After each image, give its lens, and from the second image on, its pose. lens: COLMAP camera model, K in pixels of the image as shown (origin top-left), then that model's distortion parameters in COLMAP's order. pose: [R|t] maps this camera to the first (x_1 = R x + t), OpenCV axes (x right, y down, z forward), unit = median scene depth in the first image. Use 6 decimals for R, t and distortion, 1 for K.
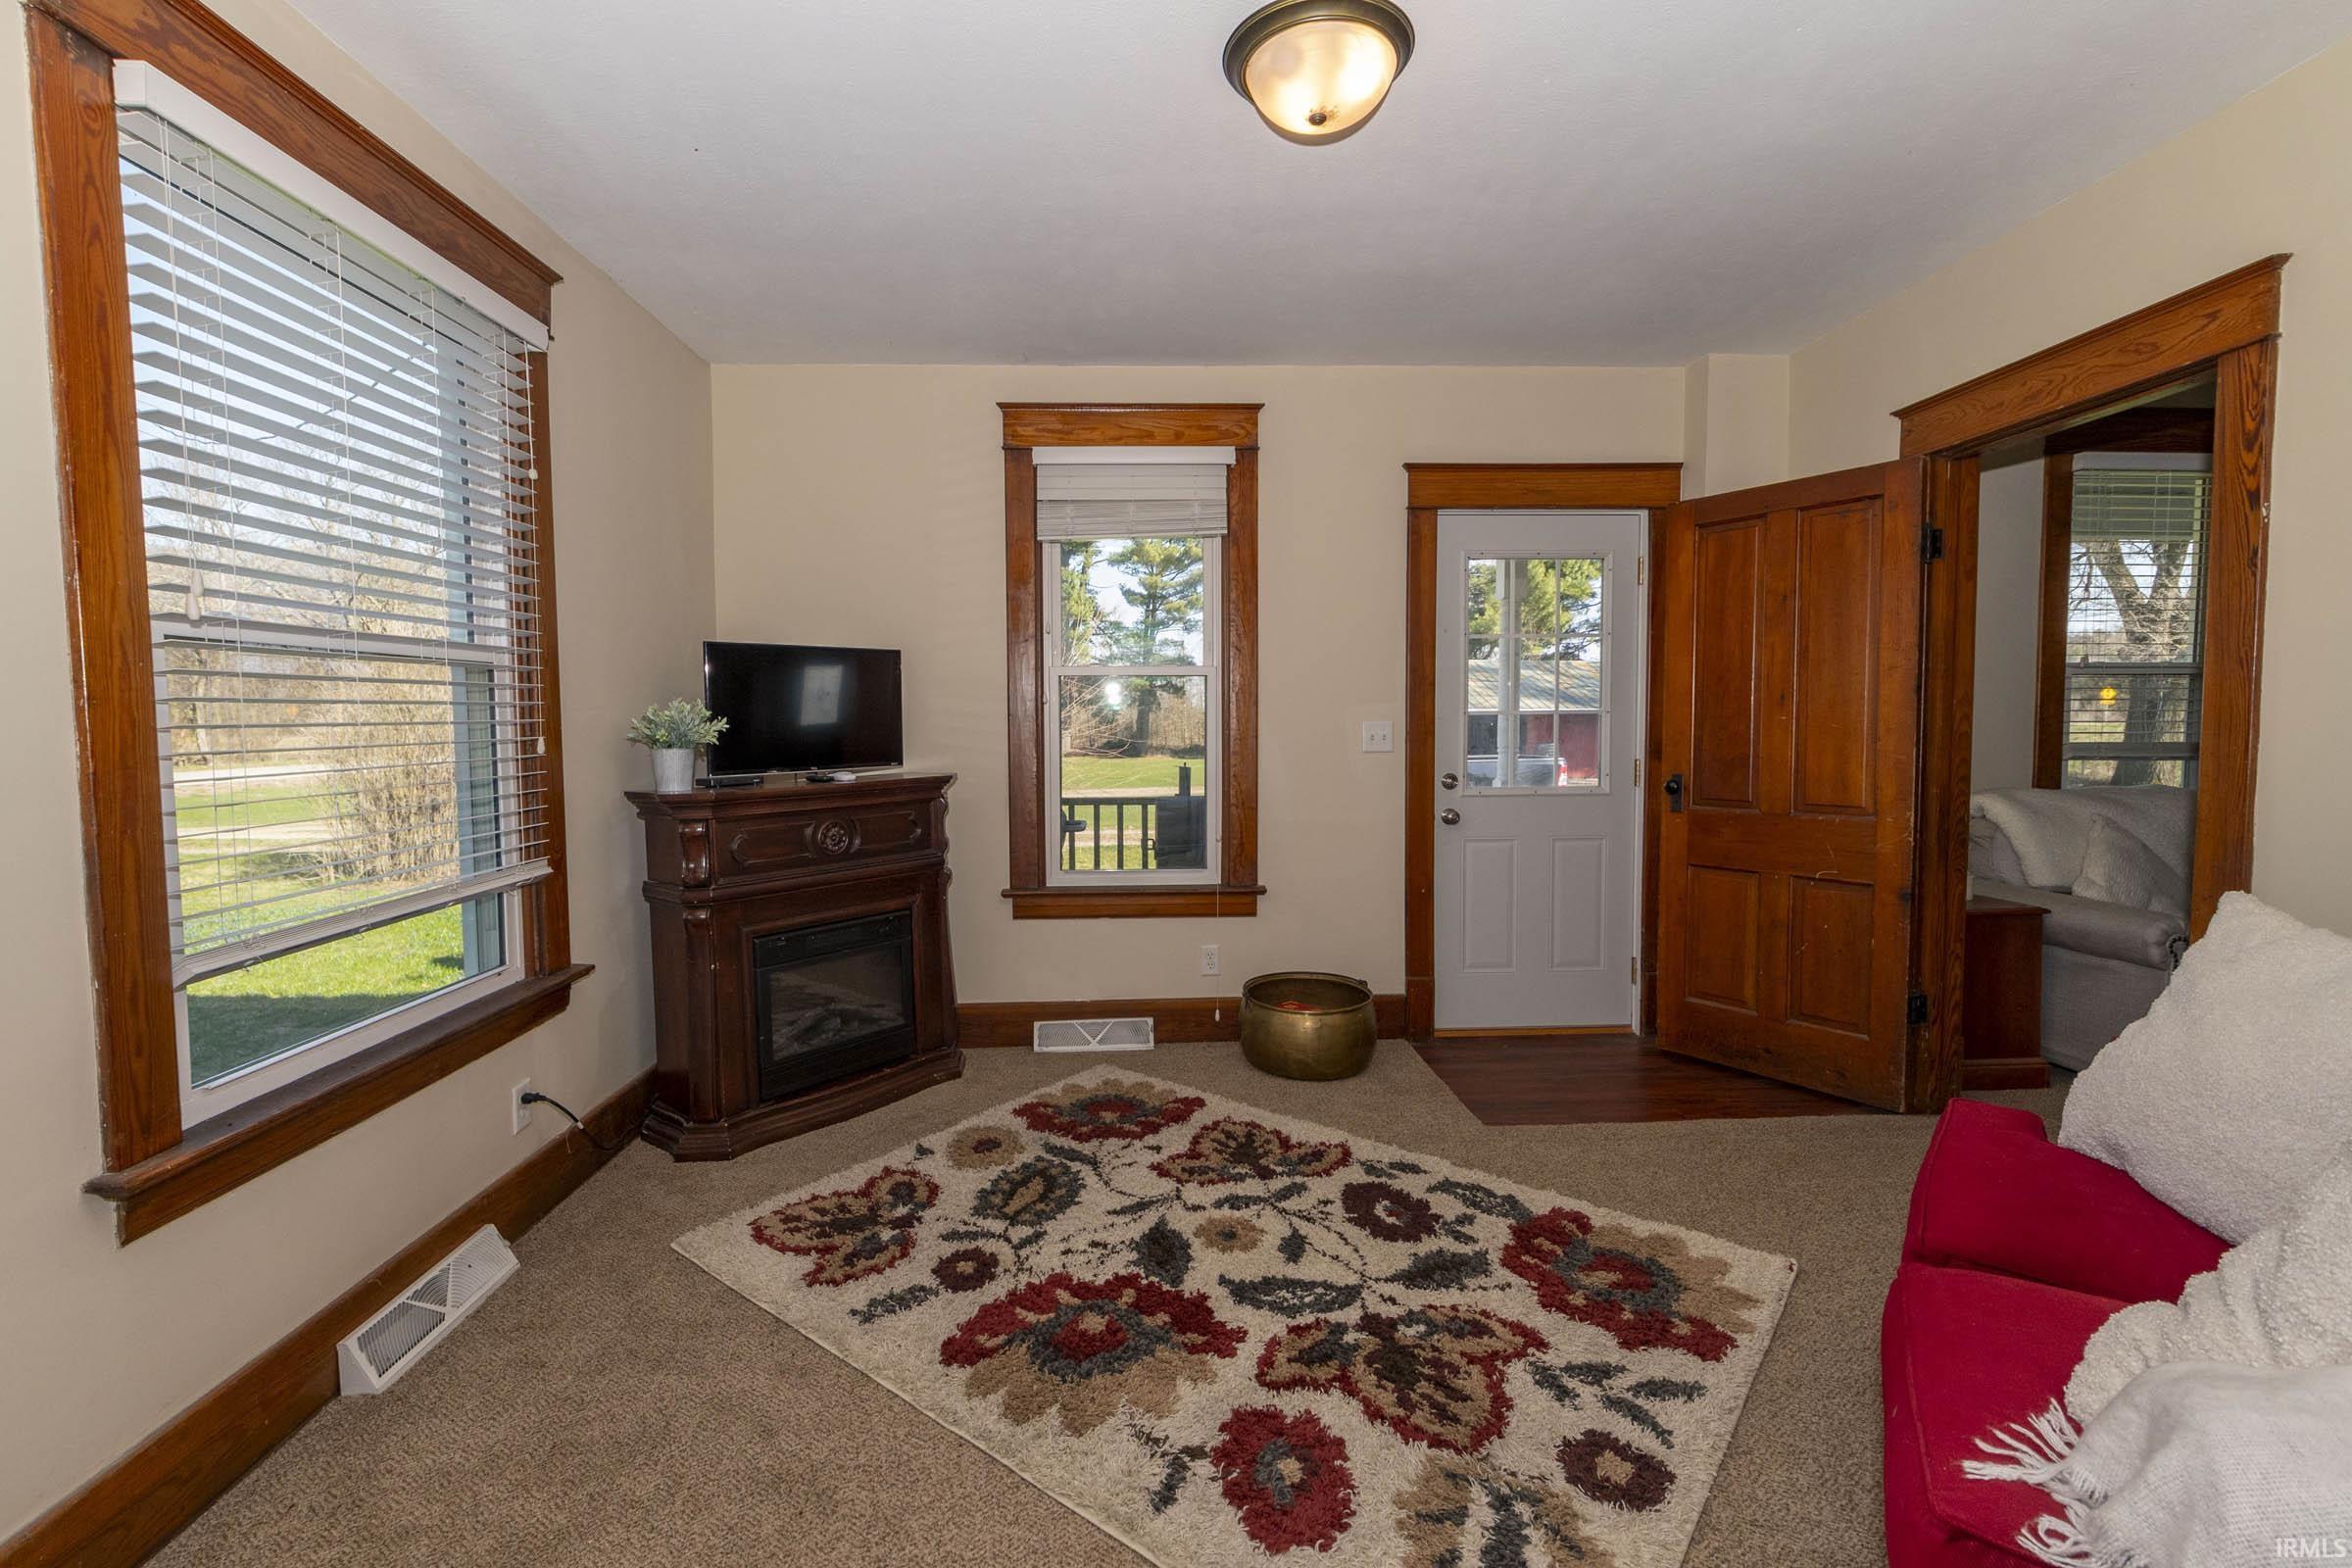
lens RADIAL K [[1037.0, 0, 1169.1], [0, 1037.0, 770.5], [0, 0, 1]] dist [0.000456, 0.000271]
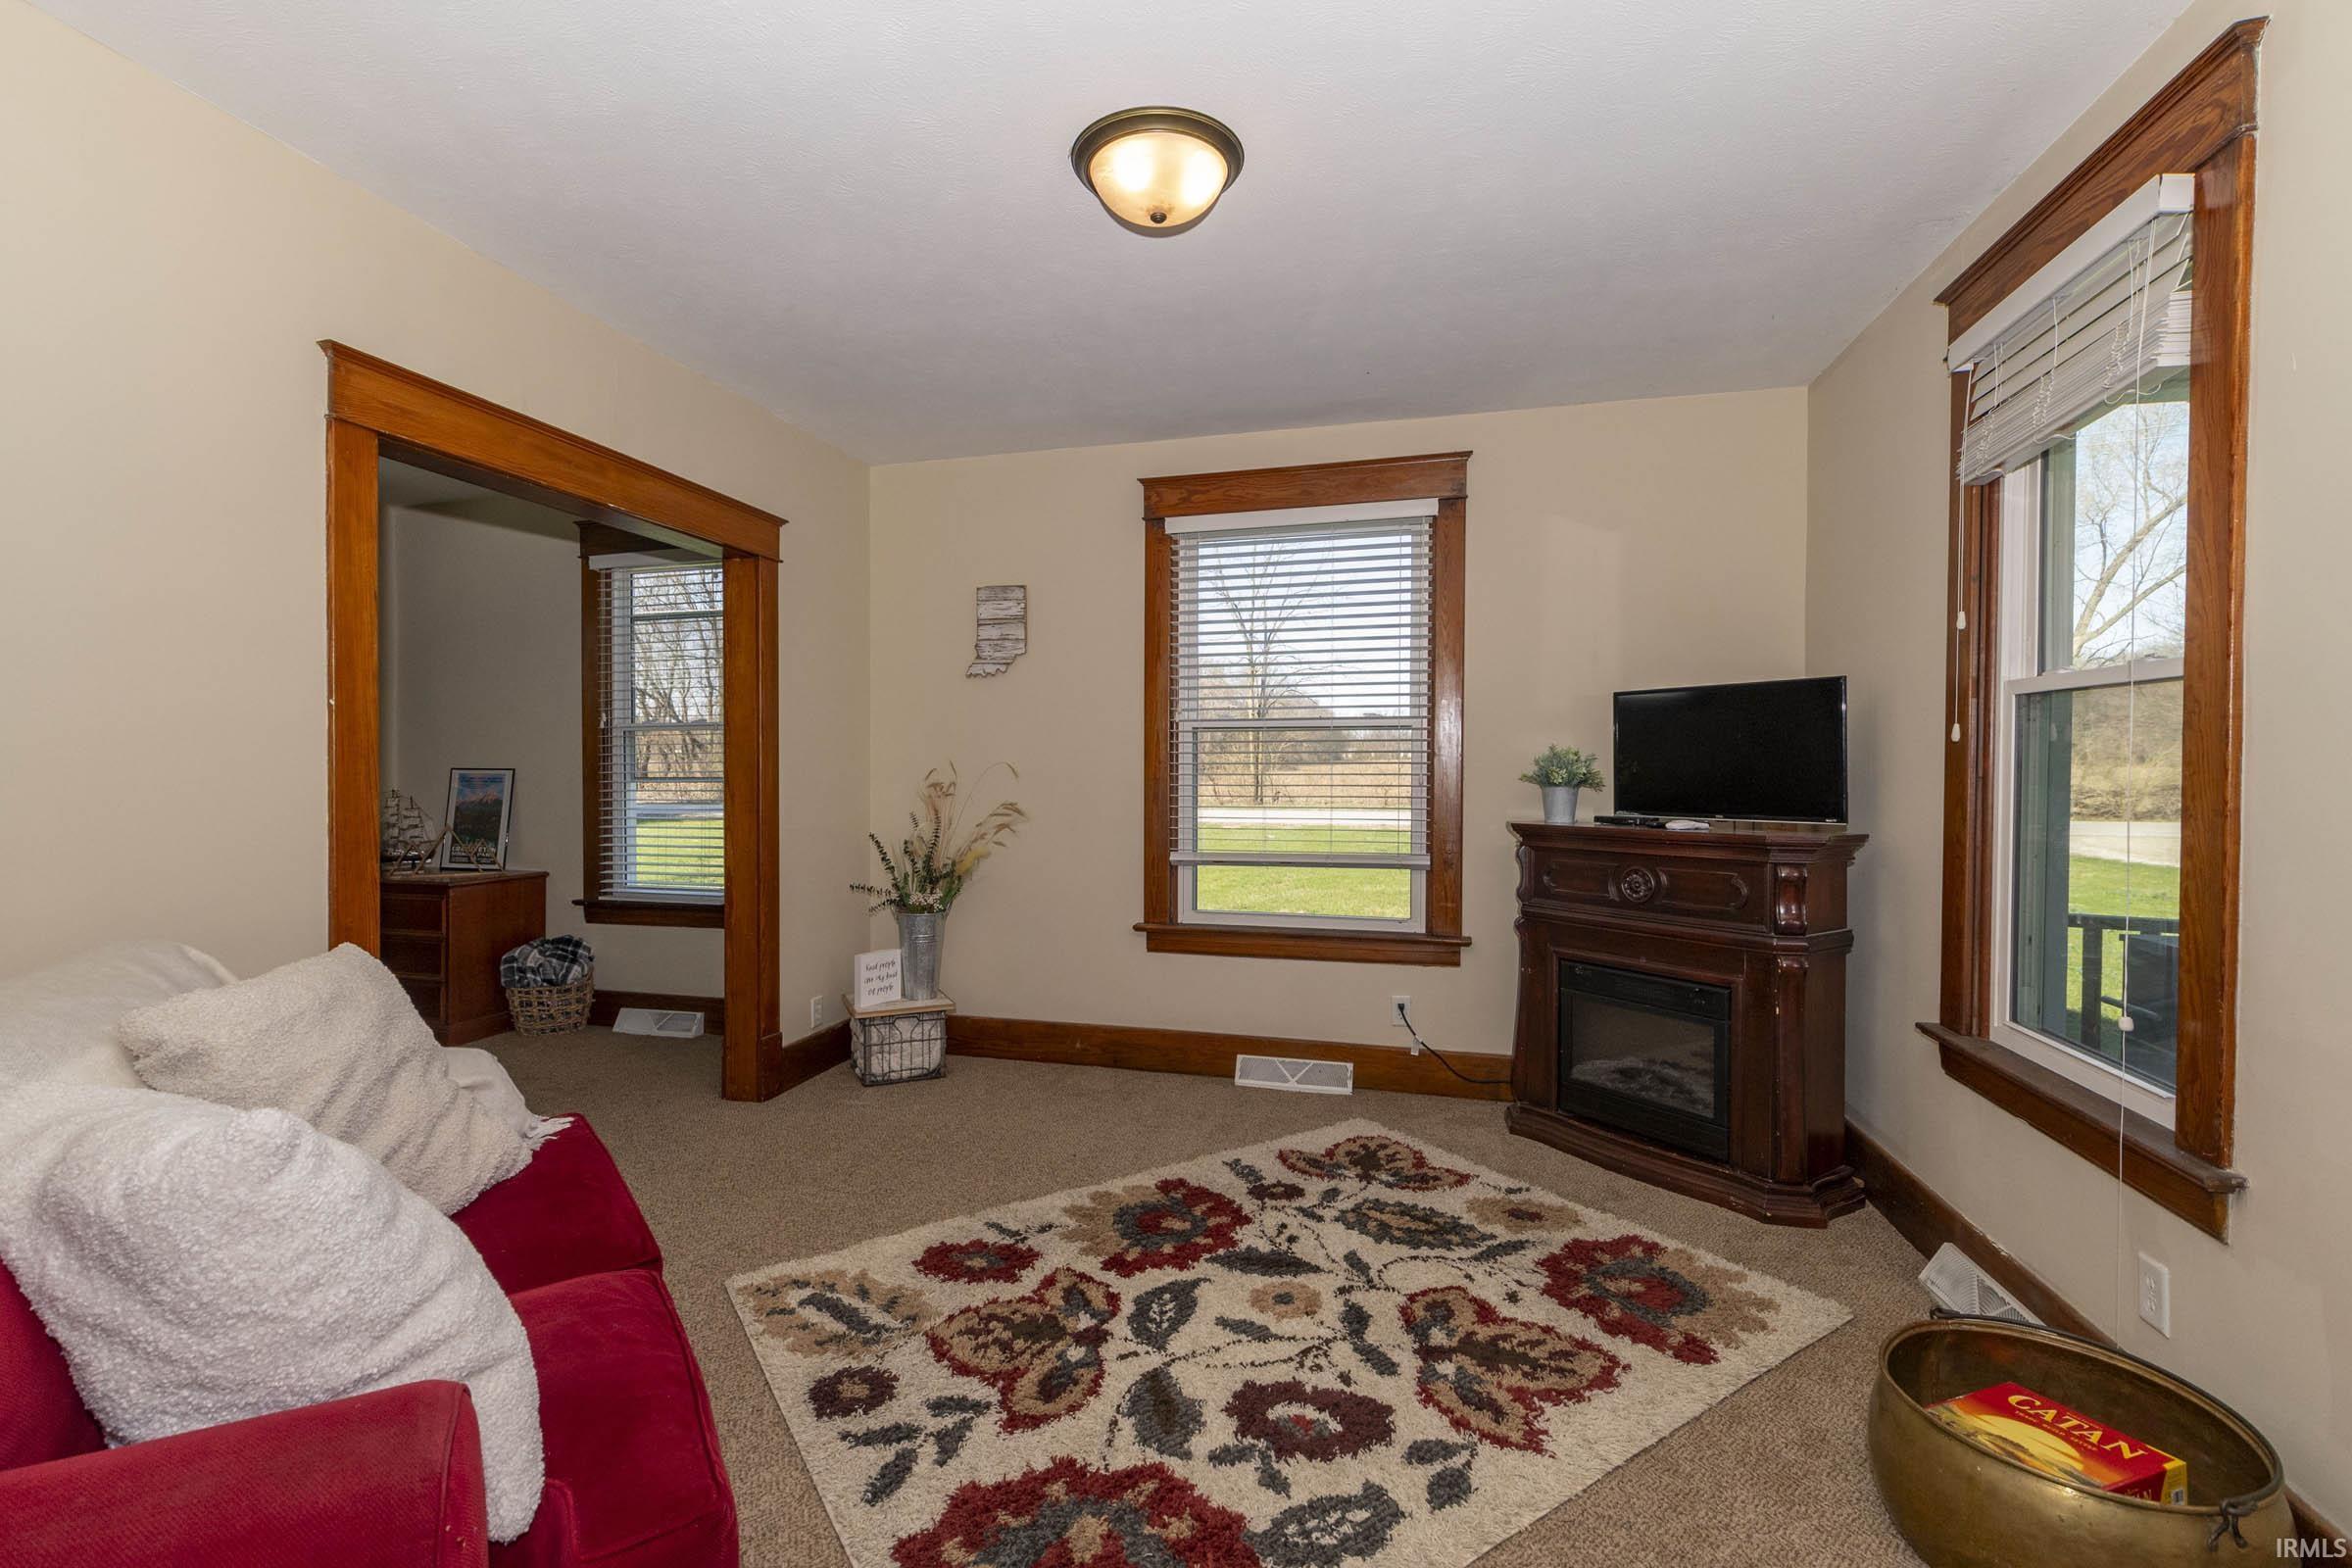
lens RADIAL K [[1037.0, 0, 1164.7], [0, 1037.0, 782.2], [0, 0, 1]] dist [0.000456, 0.000271]
pose [[-0.293212, 0.027667, -0.955647, 1.010043], [-0.057305, 0.997275, 0.046455, -0.076194], [0.954328, 0.068385, -0.290828, 1.143566]]
